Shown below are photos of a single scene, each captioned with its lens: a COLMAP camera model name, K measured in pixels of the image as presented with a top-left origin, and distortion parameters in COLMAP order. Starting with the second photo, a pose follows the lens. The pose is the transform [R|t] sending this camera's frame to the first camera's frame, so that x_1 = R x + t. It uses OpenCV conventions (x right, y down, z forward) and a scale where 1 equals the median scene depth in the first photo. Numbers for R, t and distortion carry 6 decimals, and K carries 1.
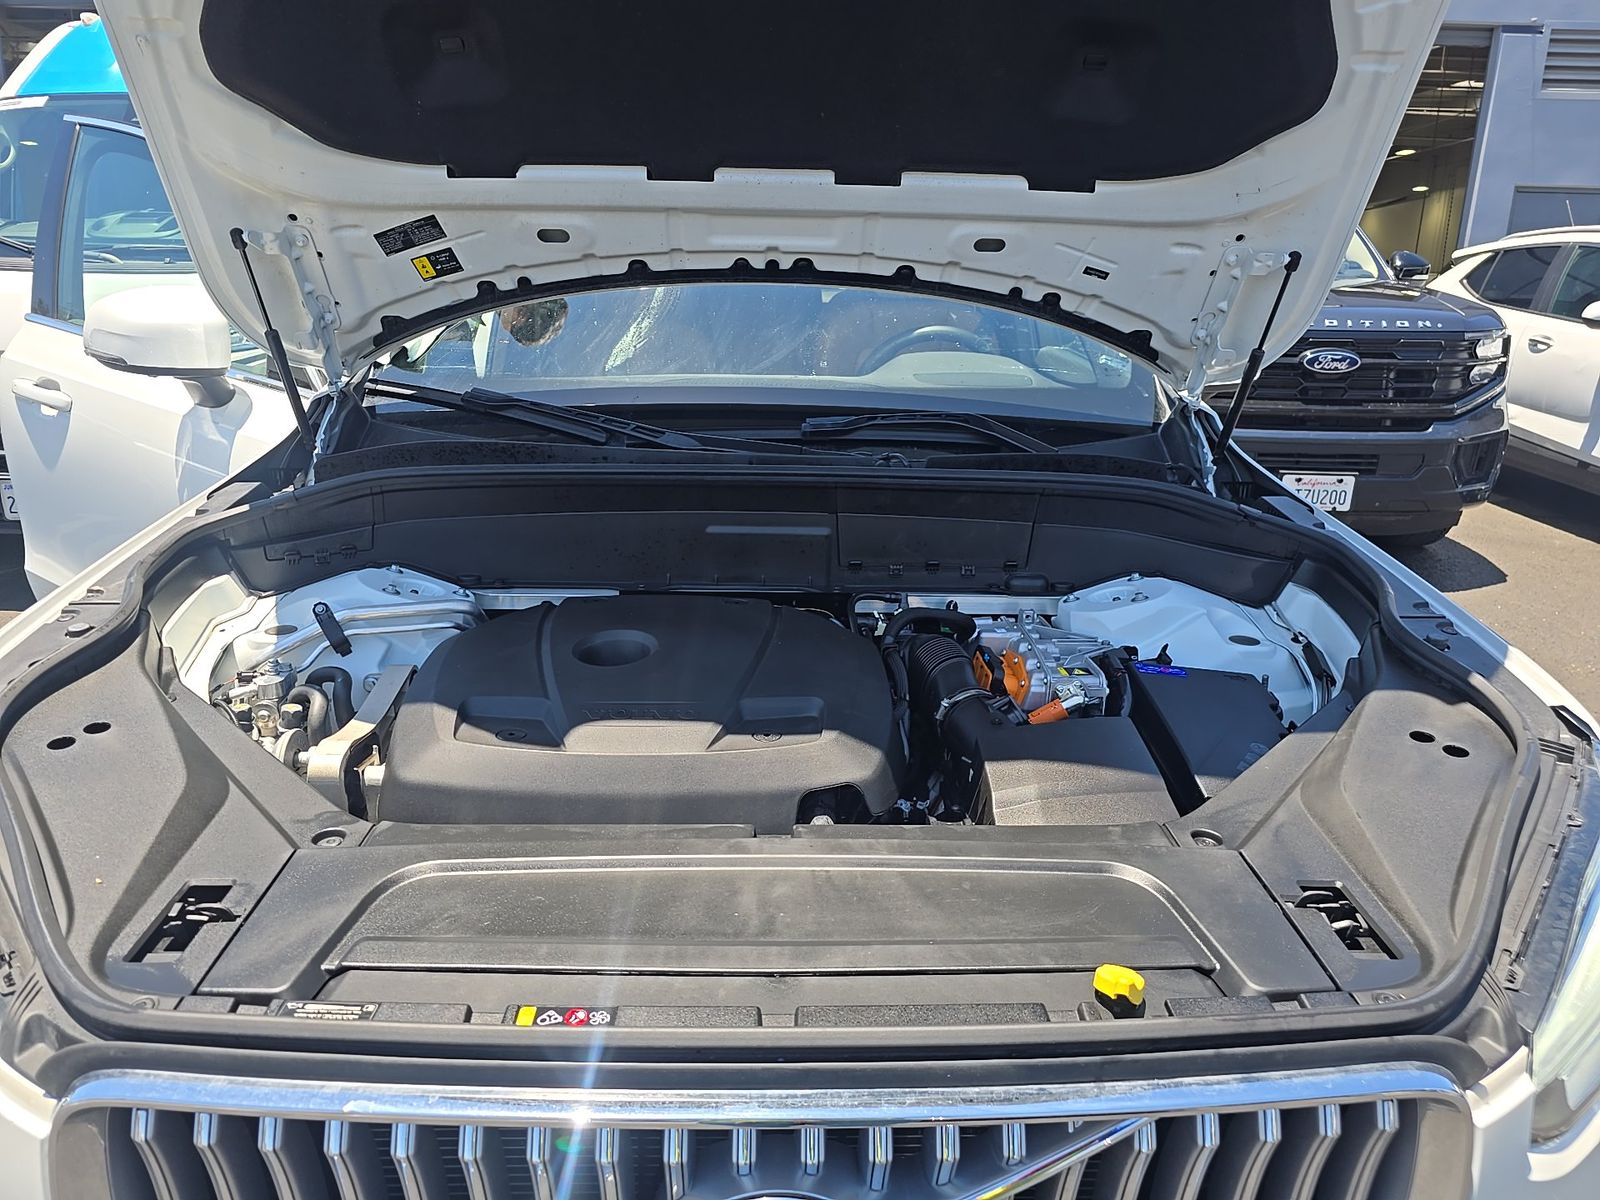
lens RADIAL K [[1084.5, 0, 799.1], [0, 1084.5, 607.8], [0, 0, 1]] dist [0.045408, -0.034915]
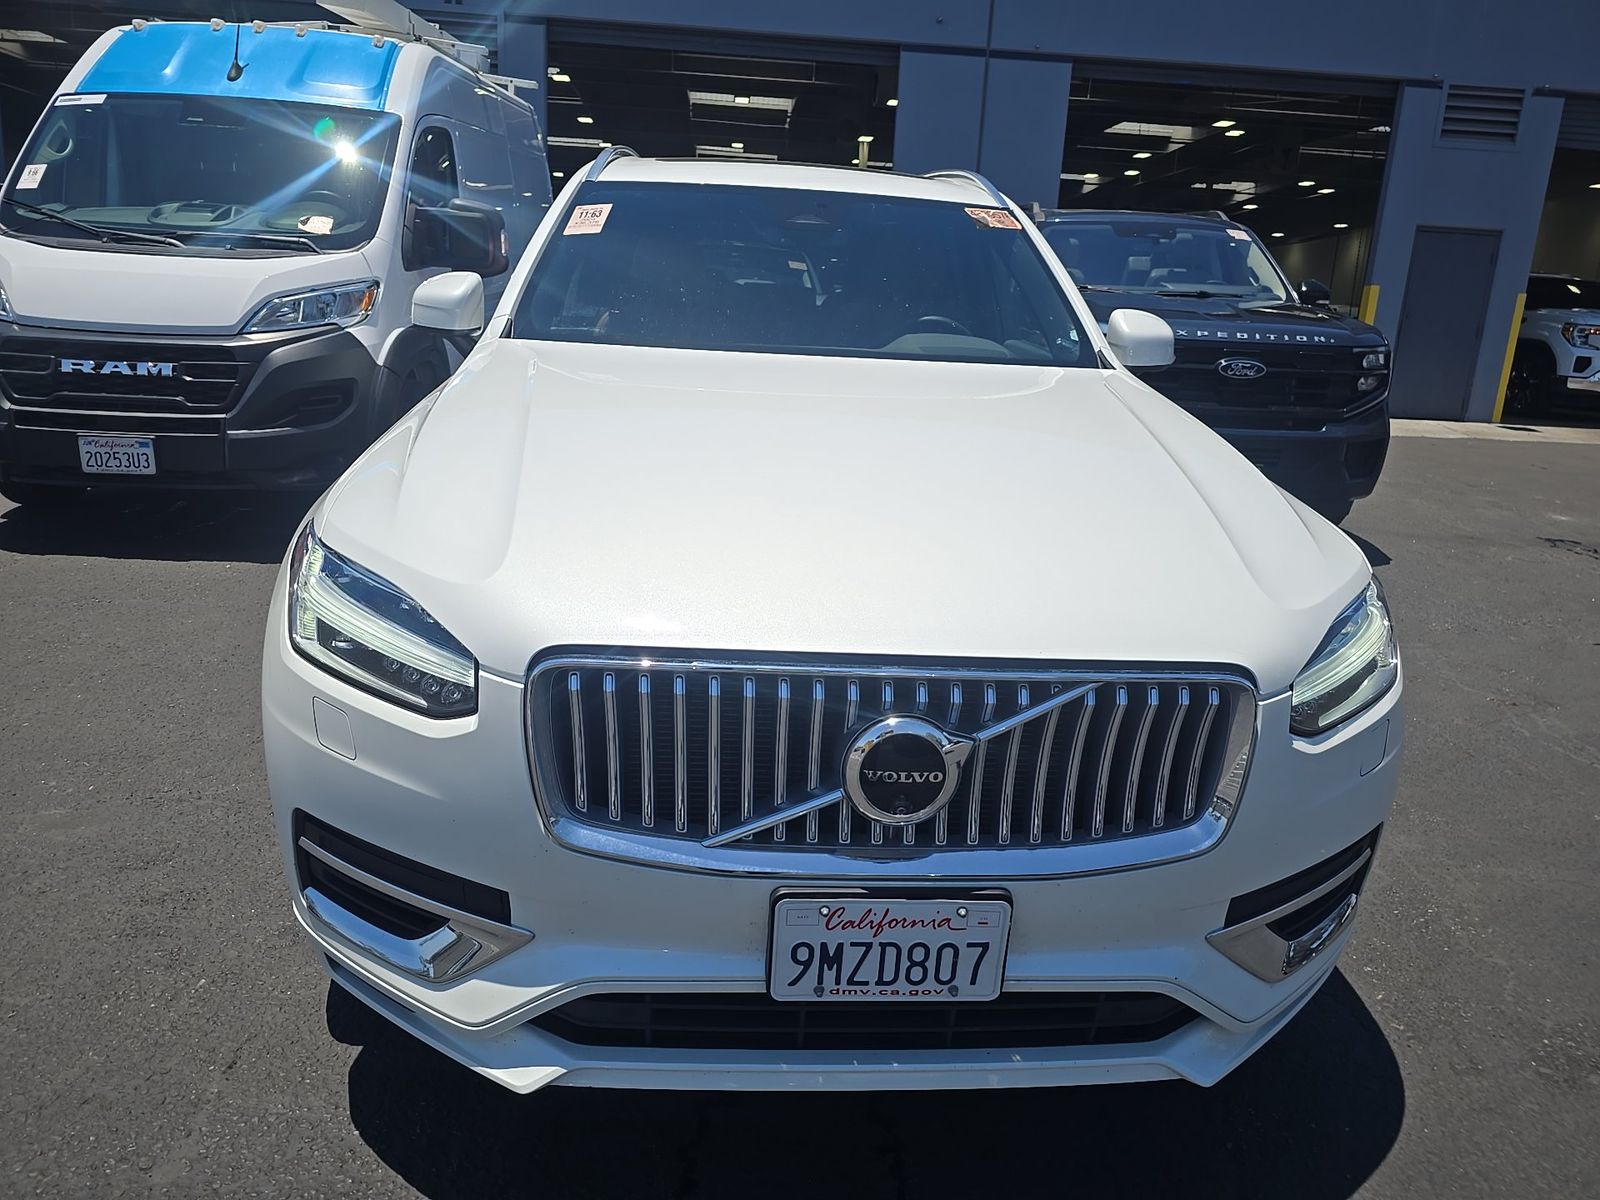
lens RADIAL K [[1084.5, 0, 798.5], [0, 1084.5, 601.7], [0, 0, 1]] dist [0.045408, -0.034915]
pose [[0.998340, 0.017540, 0.054864, -0.044325], [-0.016591, 0.999706, -0.017708, 0.050483], [-0.055158, 0.016769, 0.998337, -0.128883]]
